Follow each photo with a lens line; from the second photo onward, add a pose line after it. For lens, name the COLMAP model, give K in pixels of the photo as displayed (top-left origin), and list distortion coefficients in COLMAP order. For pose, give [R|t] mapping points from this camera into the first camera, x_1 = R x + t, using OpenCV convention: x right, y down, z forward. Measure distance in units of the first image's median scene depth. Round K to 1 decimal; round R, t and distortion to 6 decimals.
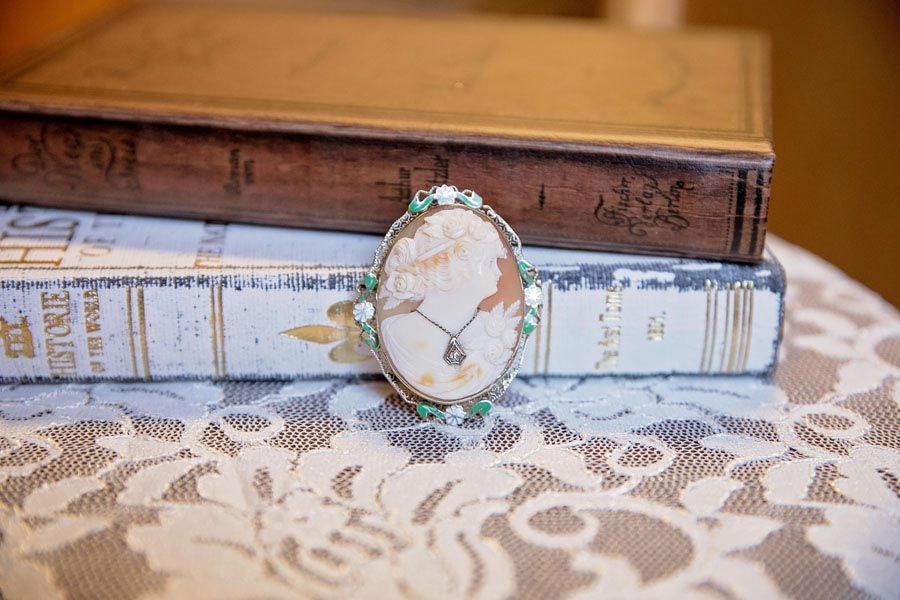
lens RADIAL K [[1375.9, 0, 450.0], [0, 1375.9, 300.0], [0, 0, 1]] dist [-0.054961, -0.019259]
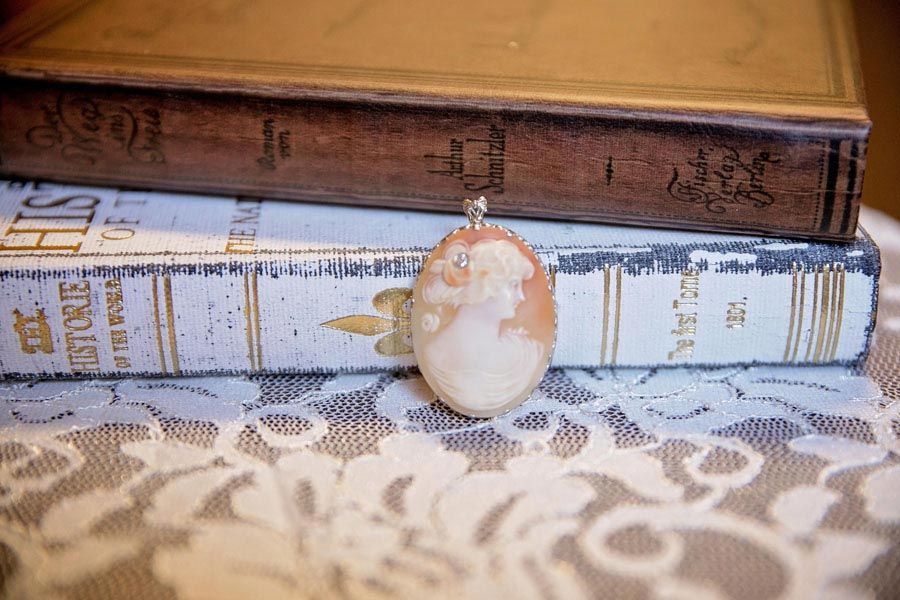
lens RADIAL K [[1375.9, 0, 450.0], [0, 1375.9, 300.0], [0, 0, 1]] dist [-0.054961, -0.019259]
pose [[0.999676, -0.007643, -0.024288, -0.016420], [0.008720, 0.998969, 0.044554, -0.031672], [0.023922, -0.044751, 0.998712, 0.095372]]
